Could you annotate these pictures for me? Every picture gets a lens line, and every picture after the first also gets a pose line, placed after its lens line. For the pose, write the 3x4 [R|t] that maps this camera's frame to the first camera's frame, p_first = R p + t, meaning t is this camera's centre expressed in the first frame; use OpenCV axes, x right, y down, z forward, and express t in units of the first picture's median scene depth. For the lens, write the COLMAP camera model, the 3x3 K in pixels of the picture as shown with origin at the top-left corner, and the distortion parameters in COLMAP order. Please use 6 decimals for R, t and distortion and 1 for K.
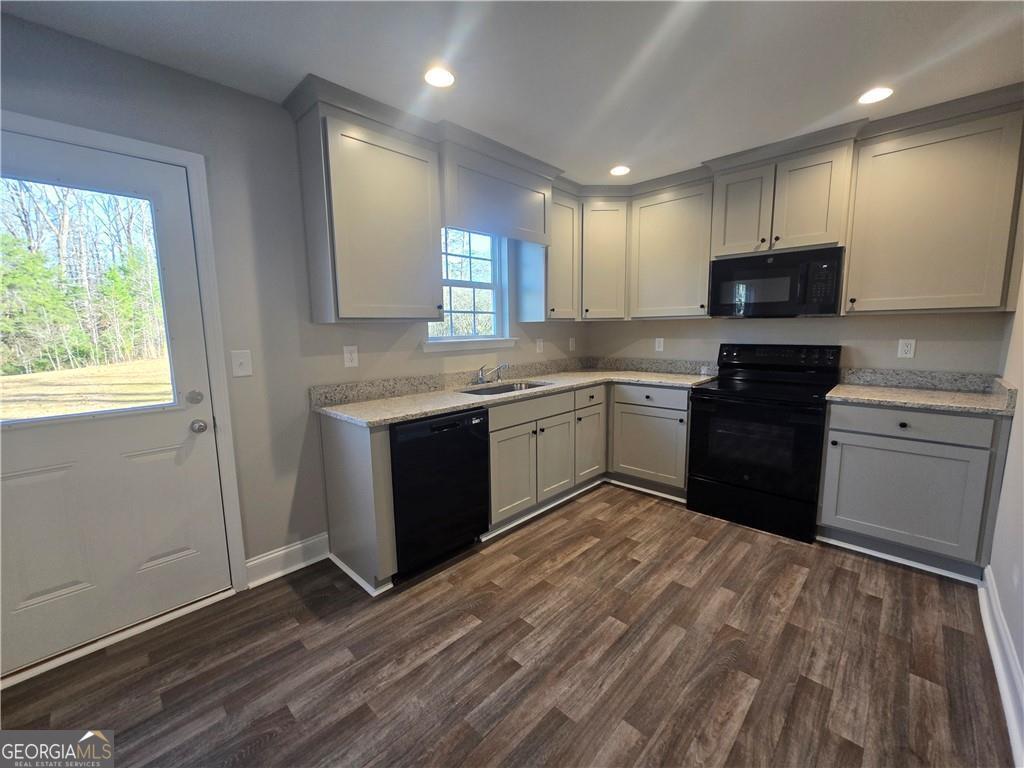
lens RADIAL K [[419.0, 0, 514.0], [0, 419.0, 386.7], [0, 0, 1]] dist [0.002307, 0.000120]
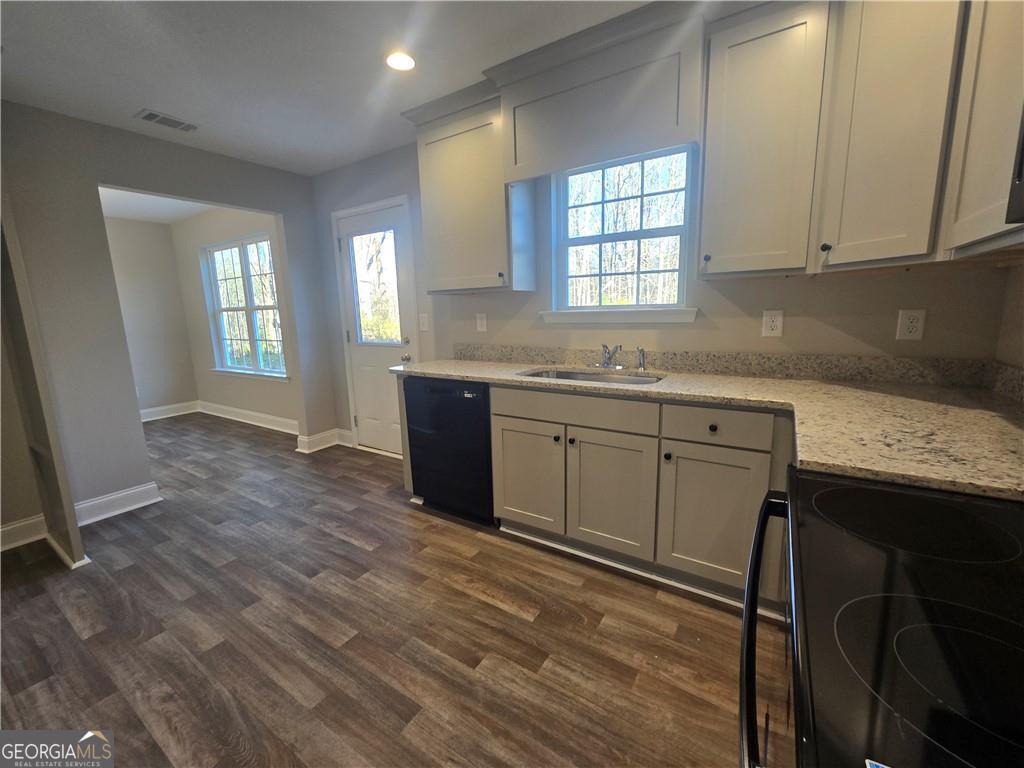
lens RADIAL K [[419.0, 0, 514.0], [0, 419.0, 386.7], [0, 0, 1]] dist [0.002307, 0.000120]
pose [[0.187392, 0.197279, -0.962271, 0.717613], [-0.108427, 0.977793, 0.179346, -0.105136], [0.976283, 0.070728, 0.204621, 0.763184]]
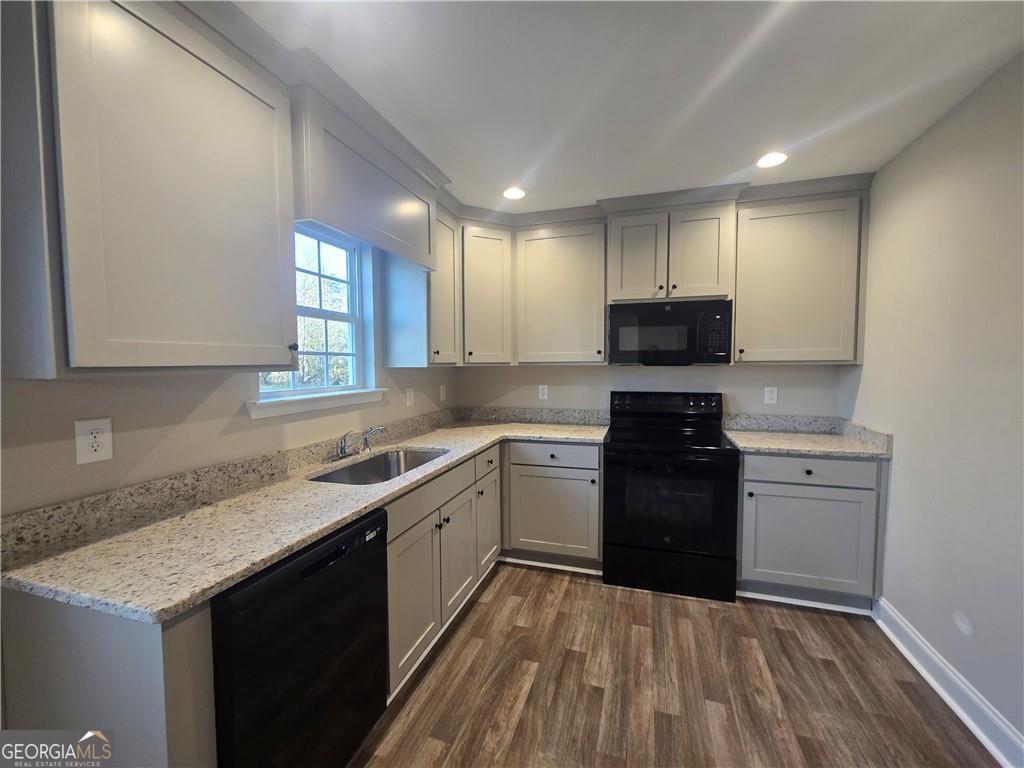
lens RADIAL K [[419.0, 0, 514.0], [0, 419.0, 386.7], [0, 0, 1]] dist [0.002307, 0.000120]
pose [[0.899314, -0.015888, 0.437015, -0.139458], [0.054058, 0.995714, -0.075042, -0.063692], [-0.433949, 0.091110, 0.896319, 0.292128]]
